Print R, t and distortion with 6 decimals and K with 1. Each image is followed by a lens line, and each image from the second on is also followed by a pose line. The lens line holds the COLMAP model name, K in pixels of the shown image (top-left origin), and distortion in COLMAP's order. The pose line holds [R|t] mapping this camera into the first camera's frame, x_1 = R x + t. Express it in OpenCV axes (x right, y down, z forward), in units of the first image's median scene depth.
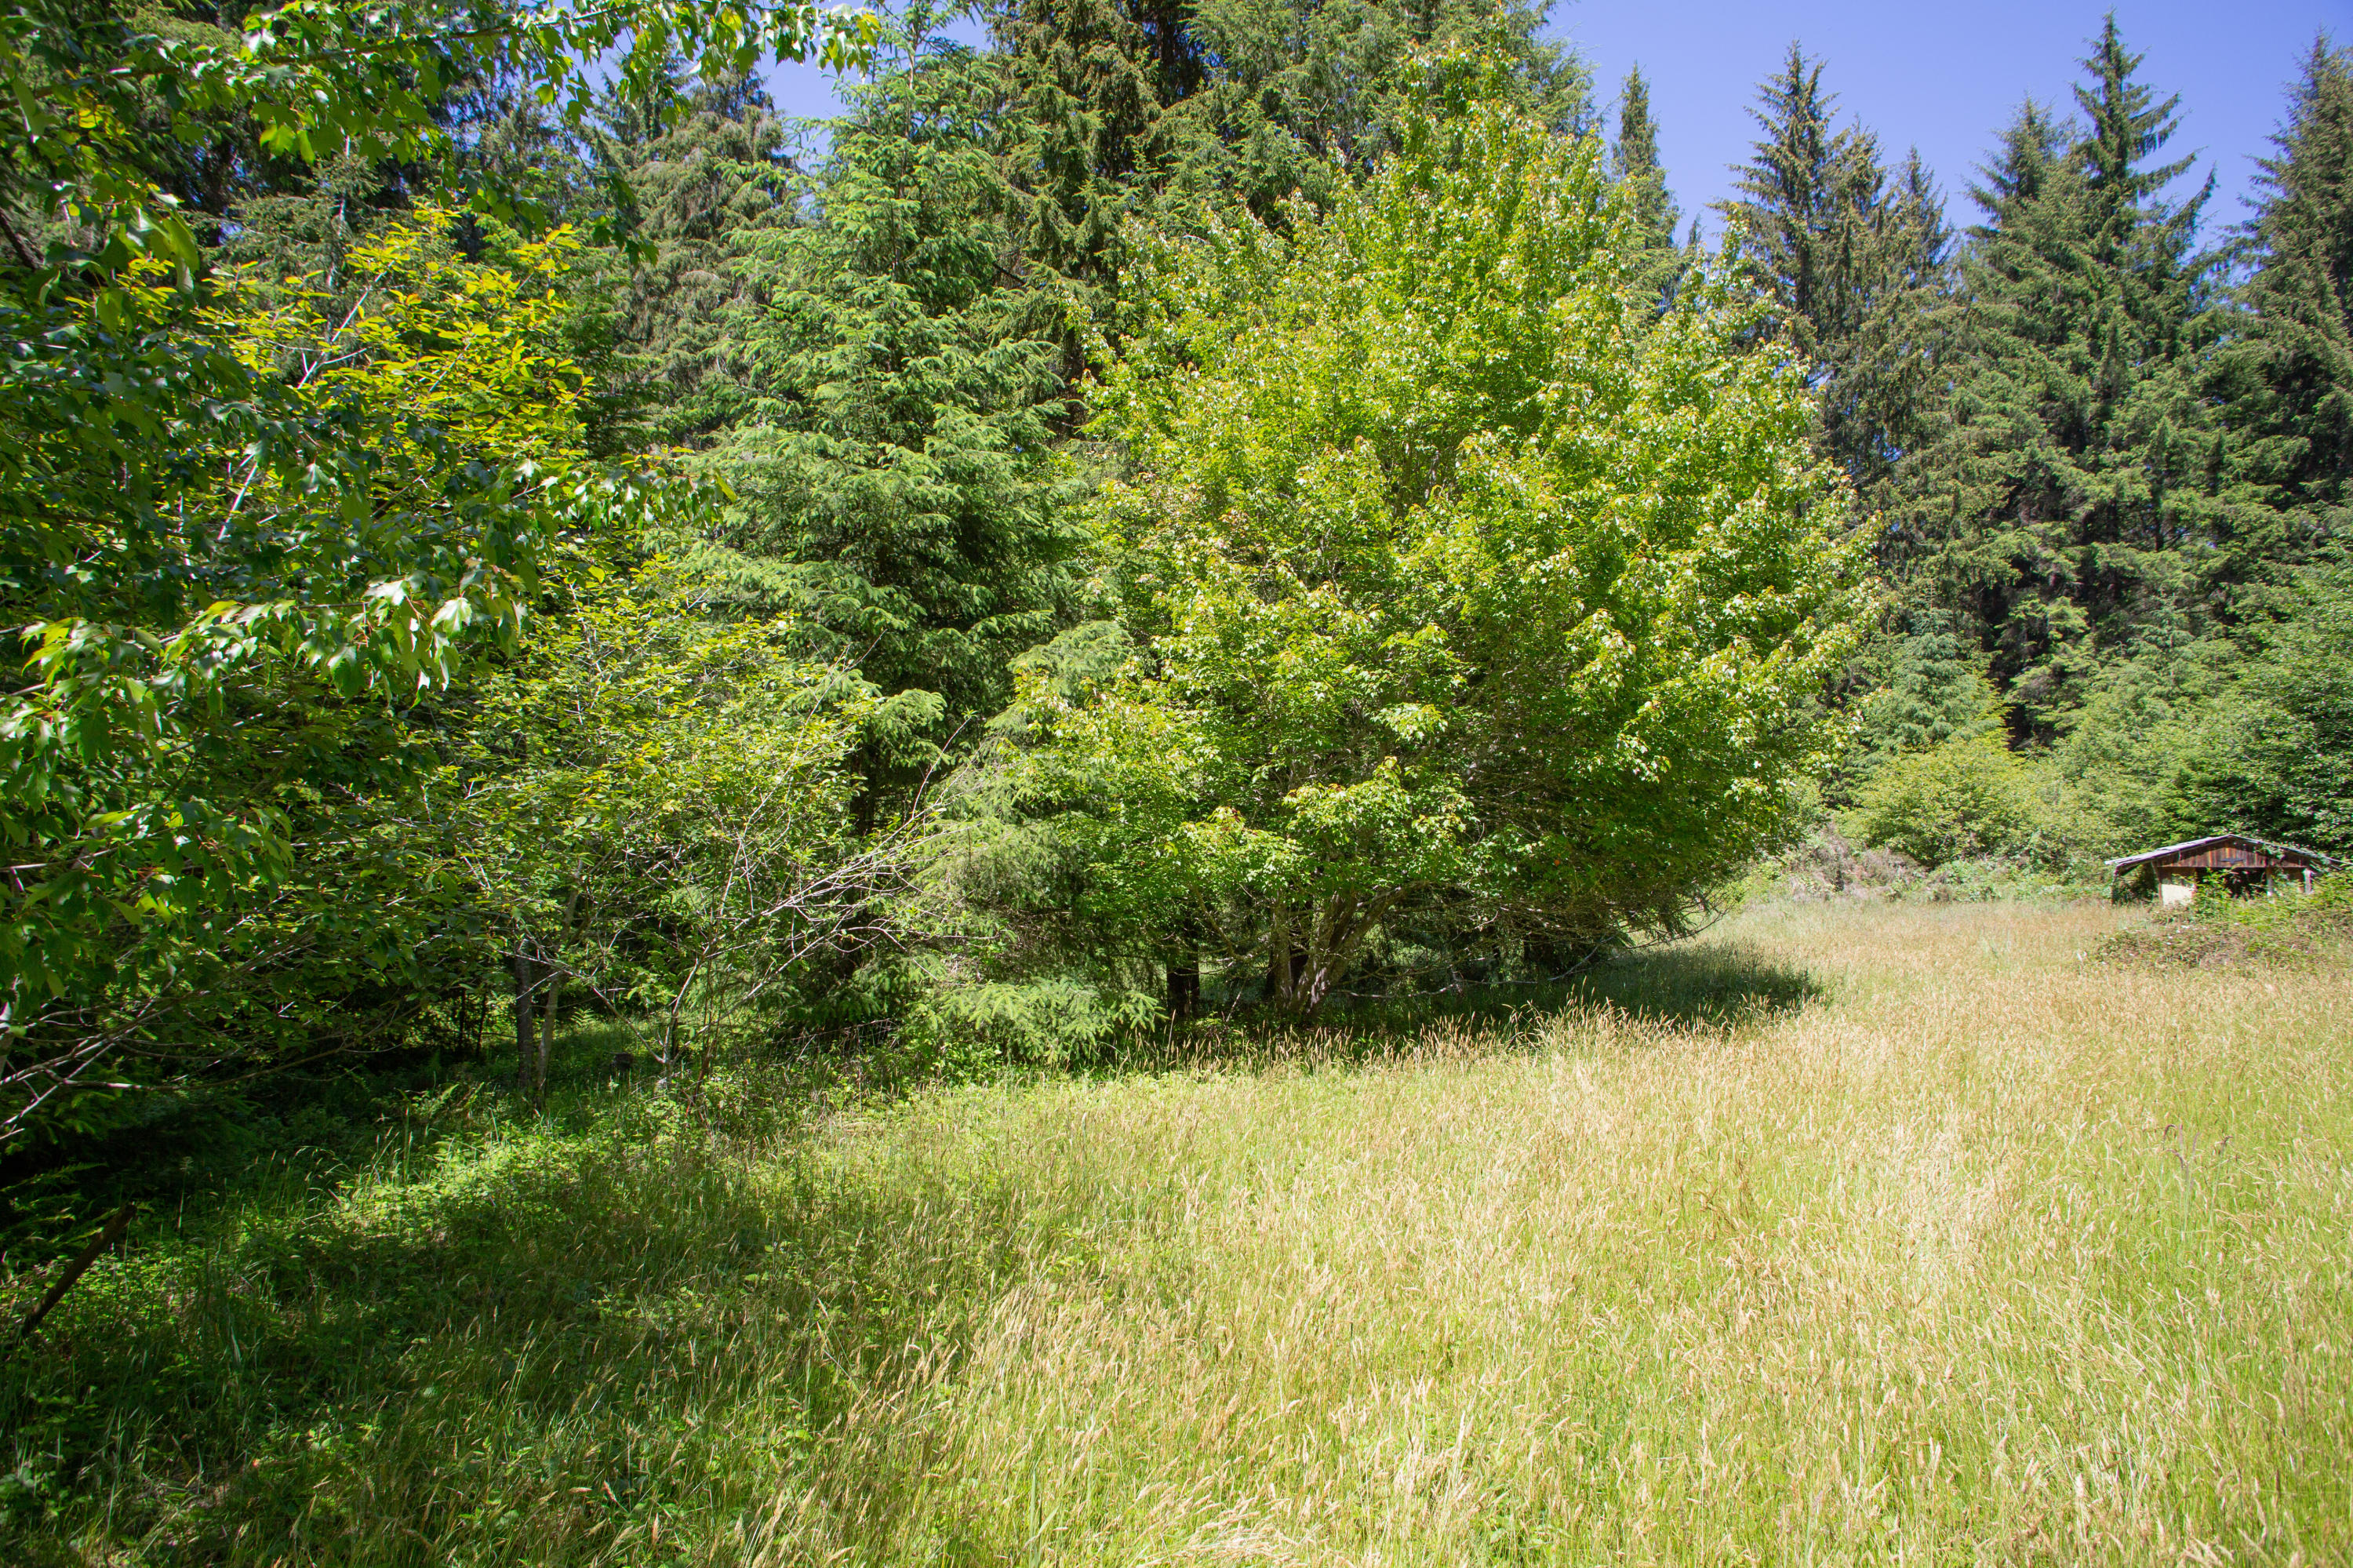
lens RADIAL K [[1332.1, 0, 1177.9], [0, 1332.1, 782.4], [0, 0, 1]] dist [-0.112801, 0.064025]
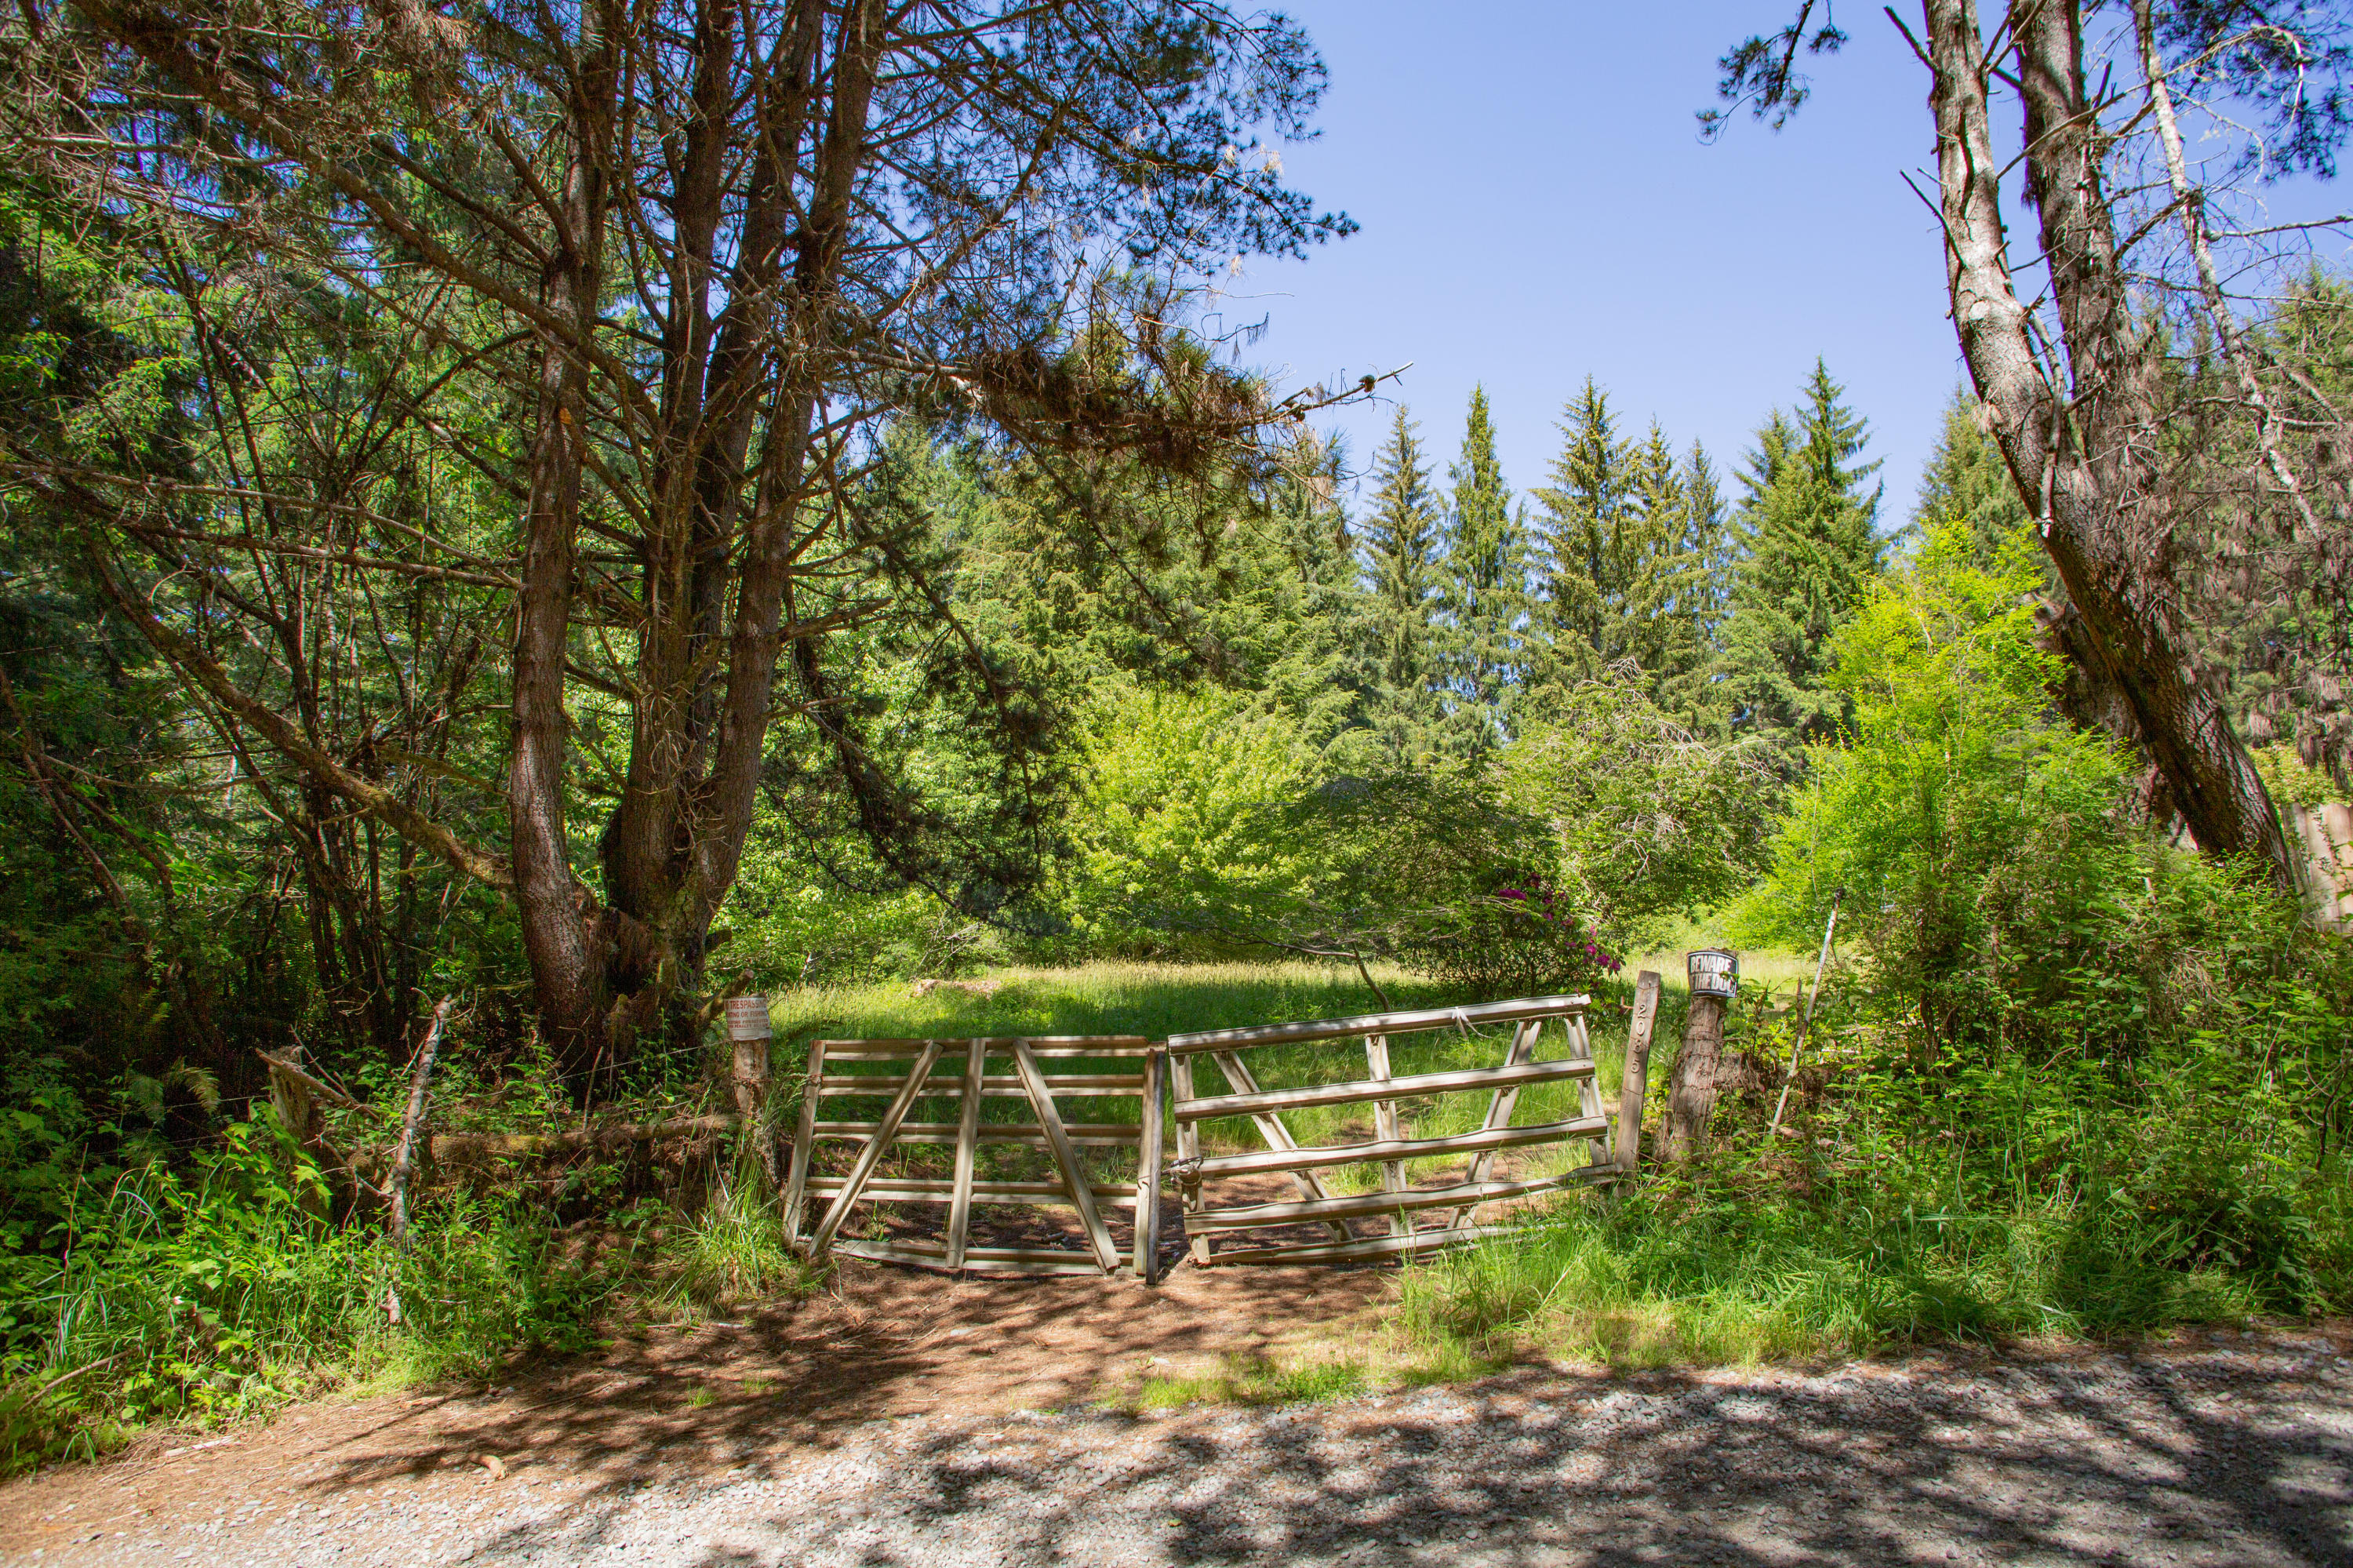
lens RADIAL K [[1332.1, 0, 1177.9], [0, 1332.1, 782.4], [0, 0, 1]] dist [-0.112801, 0.064025]
pose [[0.999903, 0.008961, 0.010660, 0.051892], [-0.007736, 0.993911, -0.109915, 0.012019], [-0.011581, 0.109822, 0.993884, -0.488610]]
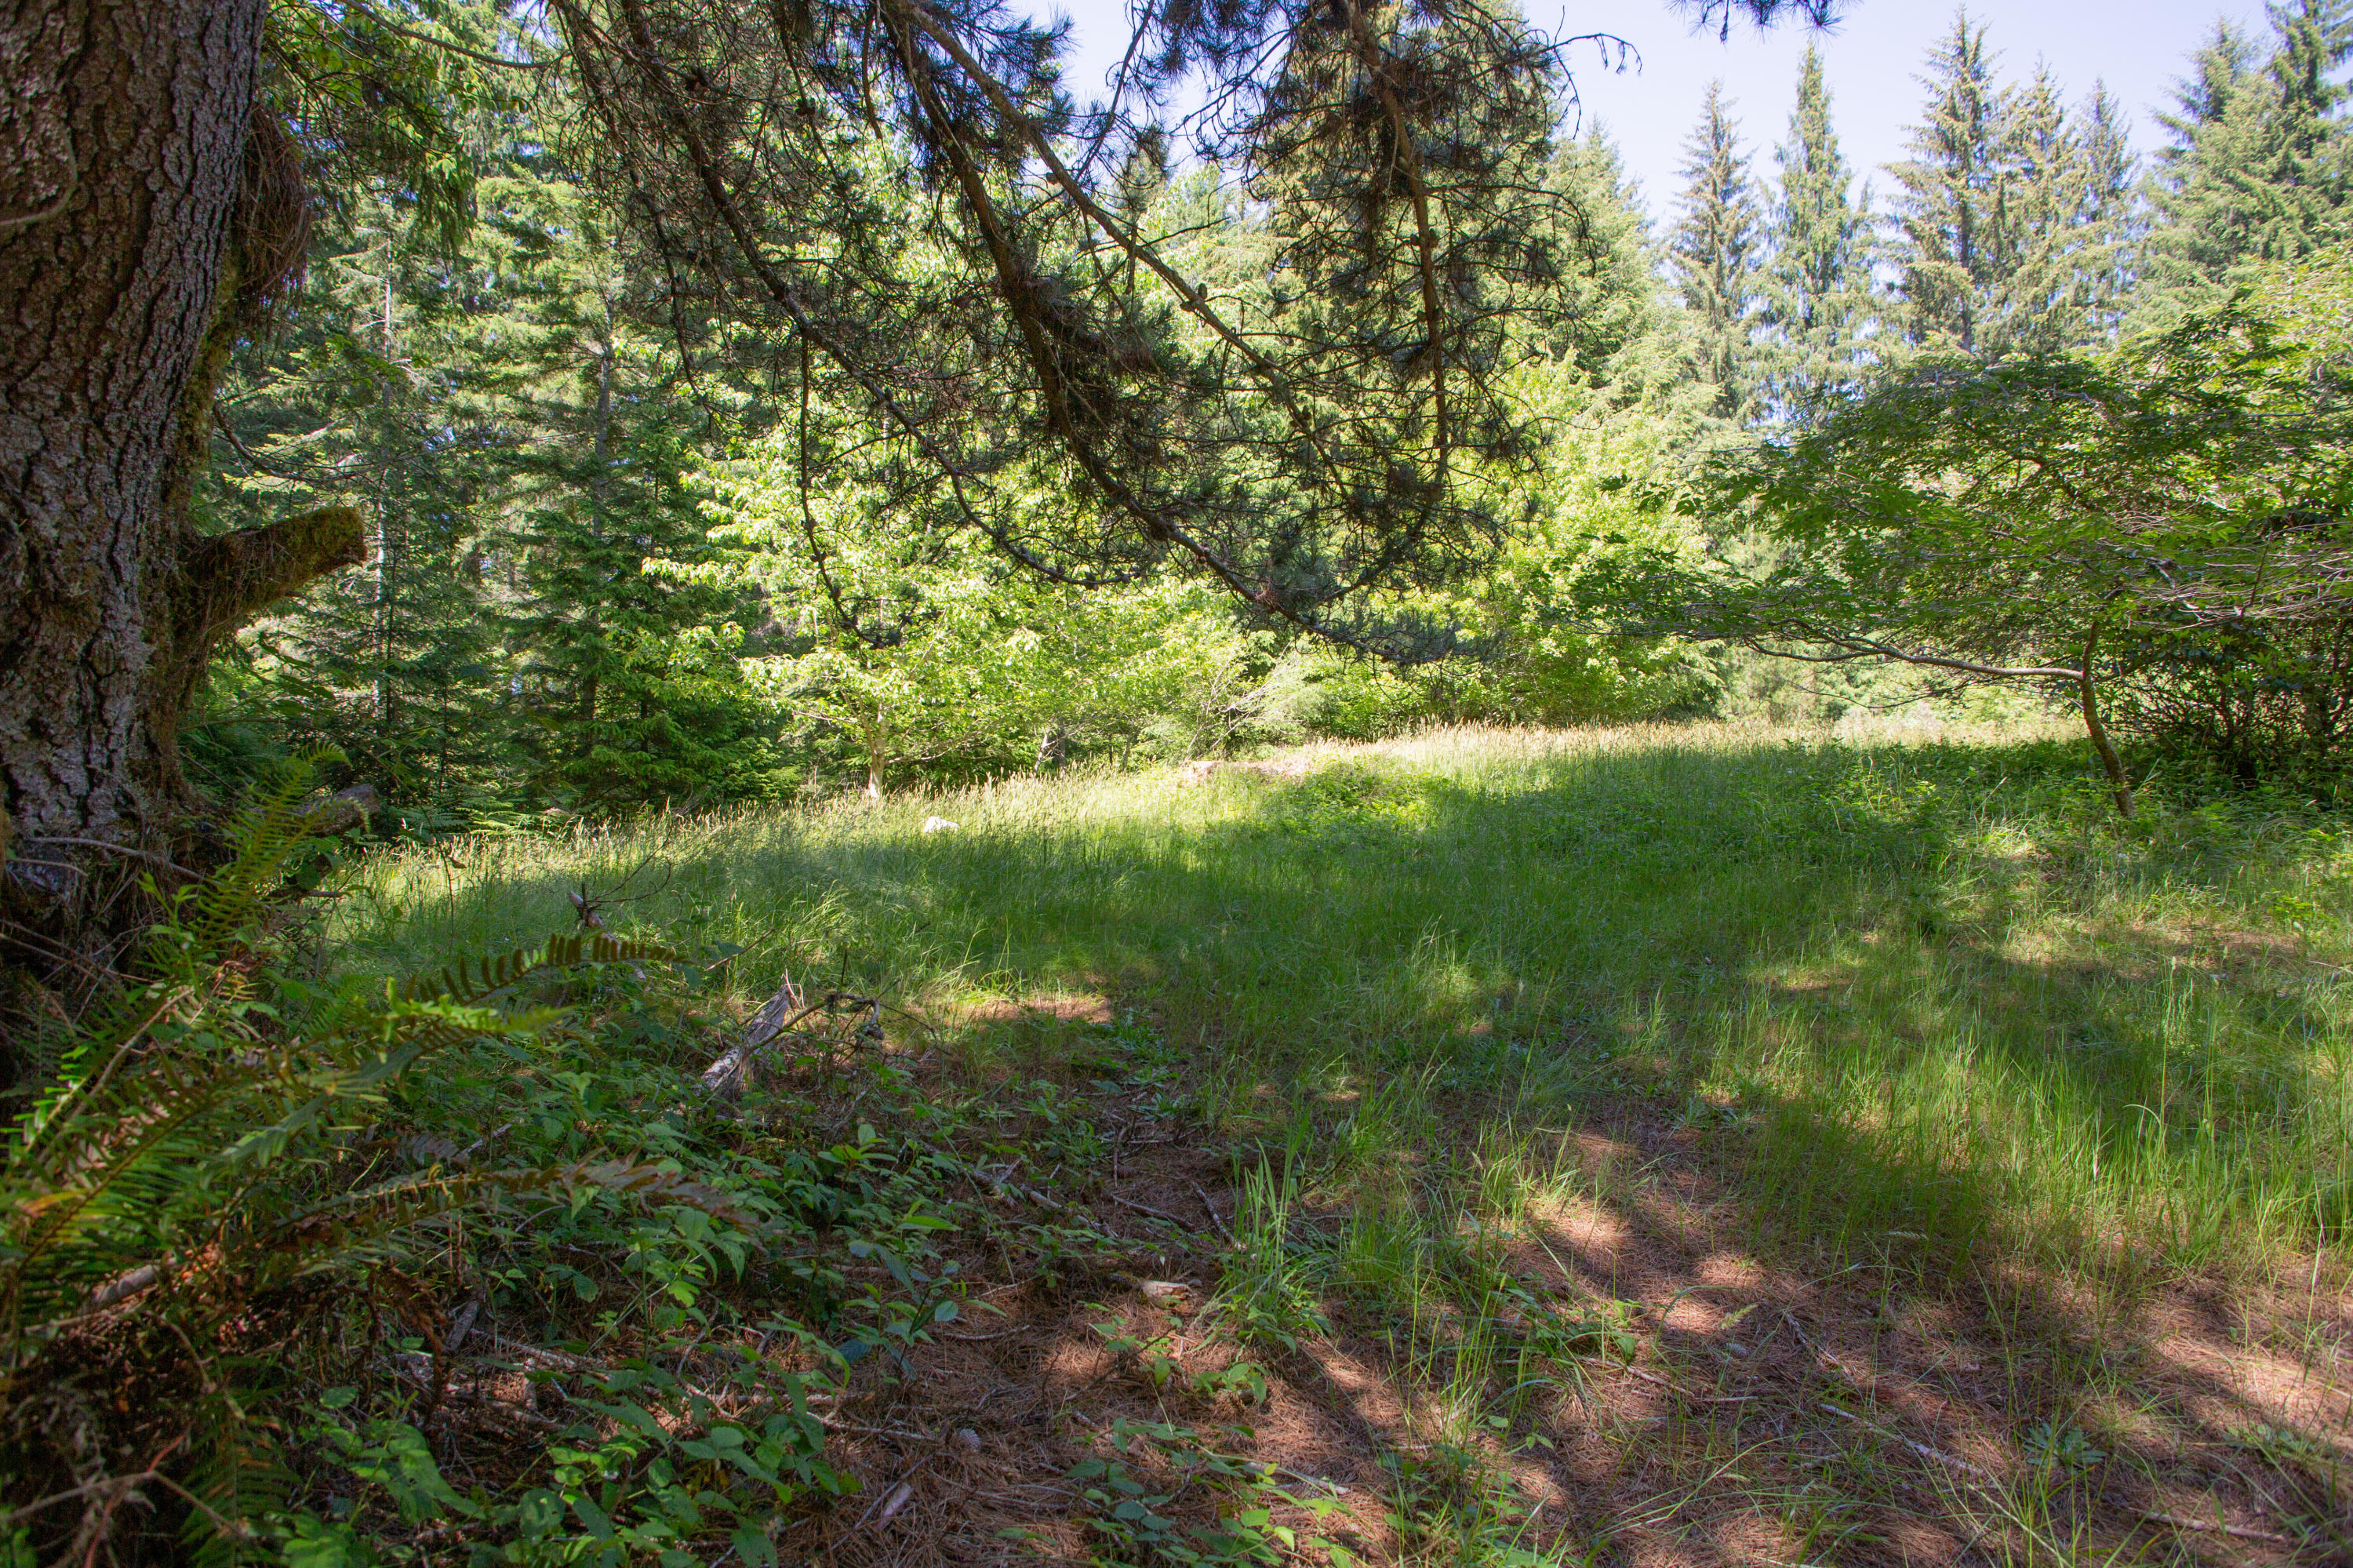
lens RADIAL K [[1332.1, 0, 1177.9], [0, 1332.1, 782.4], [0, 0, 1]] dist [-0.112801, 0.064025]
pose [[0.982022, -0.019839, -0.187720, 0.023371], [0.029018, 0.998507, 0.046273, 0.020570], [0.186521, -0.050888, 0.981132, -0.330094]]
